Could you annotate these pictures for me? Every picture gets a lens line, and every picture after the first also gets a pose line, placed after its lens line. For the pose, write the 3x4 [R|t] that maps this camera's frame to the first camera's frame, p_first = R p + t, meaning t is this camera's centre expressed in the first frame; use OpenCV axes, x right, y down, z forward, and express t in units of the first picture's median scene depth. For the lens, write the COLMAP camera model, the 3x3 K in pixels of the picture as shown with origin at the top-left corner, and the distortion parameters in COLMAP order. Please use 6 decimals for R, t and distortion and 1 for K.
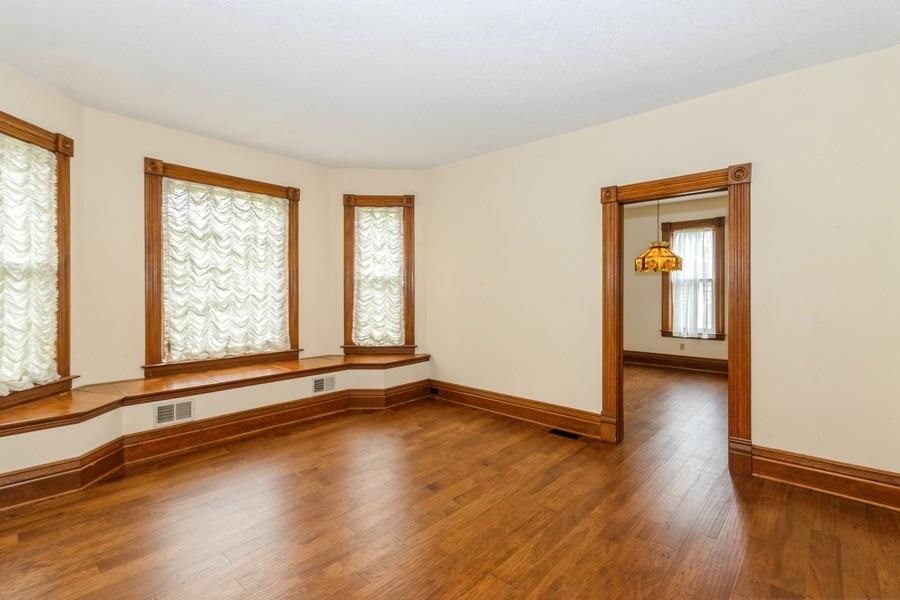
lens RADIAL K [[415.6, 0, 446.8], [0, 415.6, 294.0], [0, 0, 1]] dist [-0.003109, -0.000787]
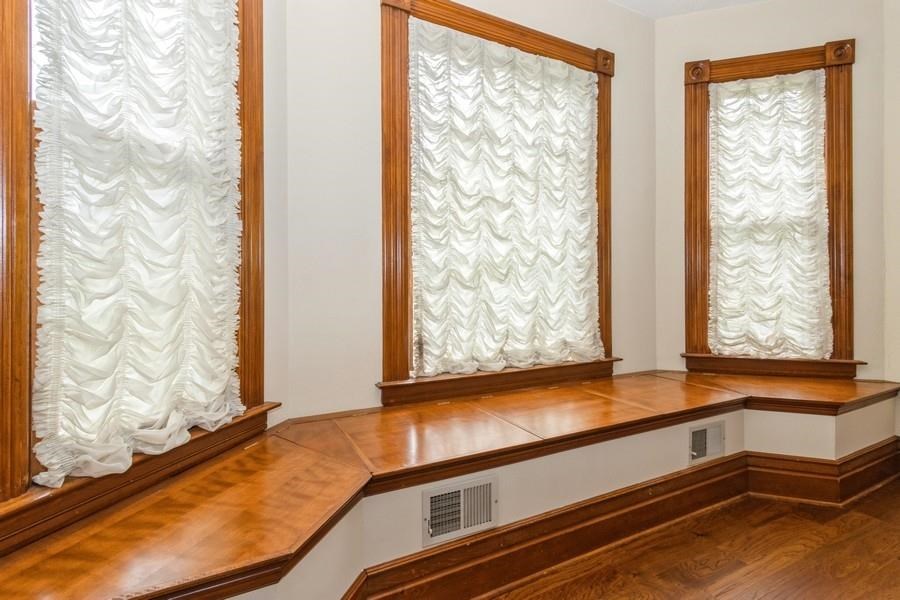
lens RADIAL K [[423.3, 0, 439.1], [0, 423.3, 284.7], [0, 0, 1]] dist [0.000062, 0.000097]
pose [[0.933749, -0.005636, -0.357885, -0.406595], [0.003185, 0.999967, -0.007439, 0.047646], [0.357915, 0.005806, 0.933736, 0.460048]]
